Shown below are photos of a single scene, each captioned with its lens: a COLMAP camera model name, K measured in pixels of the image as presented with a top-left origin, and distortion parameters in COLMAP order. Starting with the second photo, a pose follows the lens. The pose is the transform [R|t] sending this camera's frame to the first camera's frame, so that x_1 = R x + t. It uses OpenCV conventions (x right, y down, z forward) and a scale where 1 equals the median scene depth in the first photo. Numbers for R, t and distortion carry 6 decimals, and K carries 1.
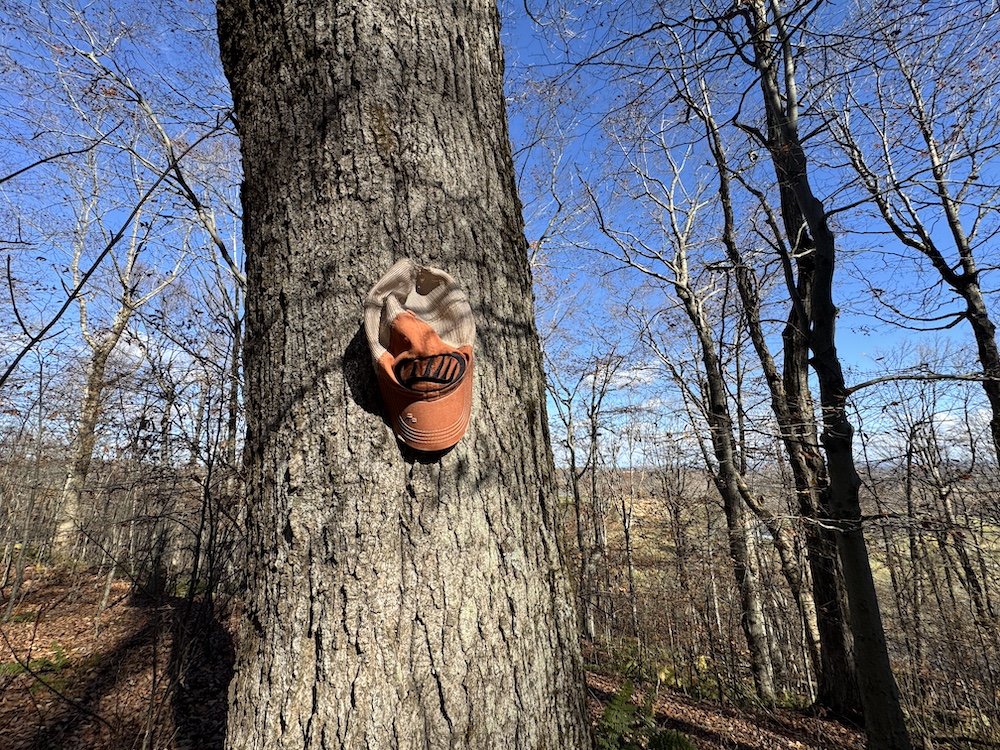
lens RADIAL K [[398.1, 0, 502.7], [0, 398.1, 372.2], [0, 0, 1]] dist [0.003846, -0.000020]
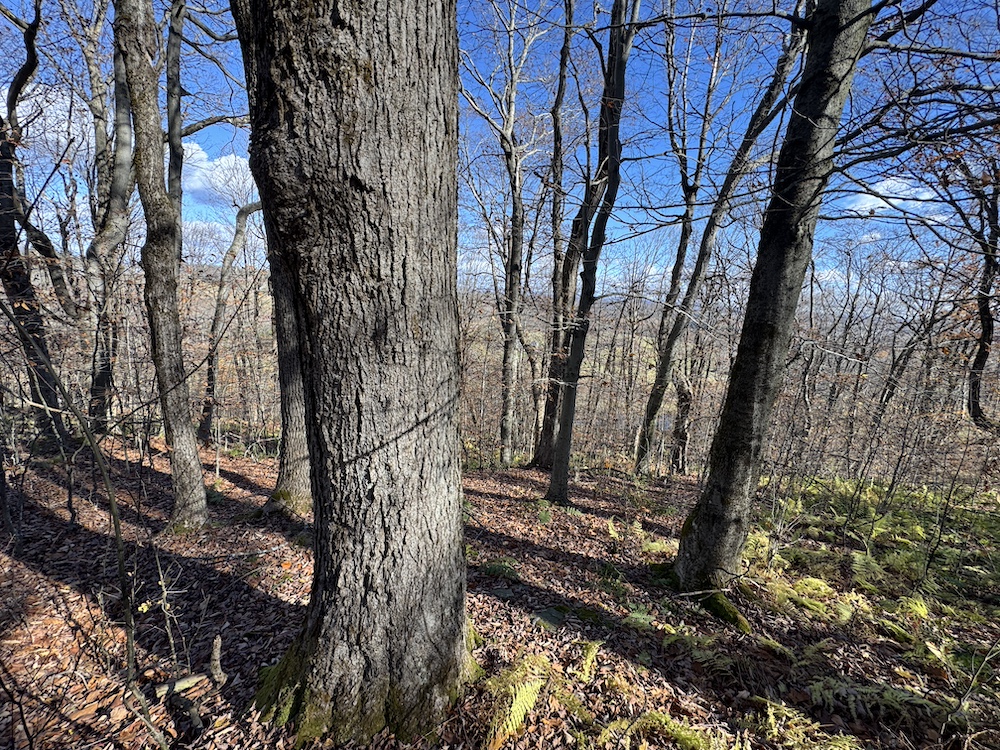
lens RADIAL K [[398.1, 0, 500.5], [0, 398.1, 375.7], [0, 0, 1]] dist [0.003846, -0.000020]
pose [[0.883980, -0.029978, 0.466562, -0.086347], [-0.181776, 0.897386, 0.402065, -0.127166], [-0.430739, -0.440228, 0.787822, -0.085658]]
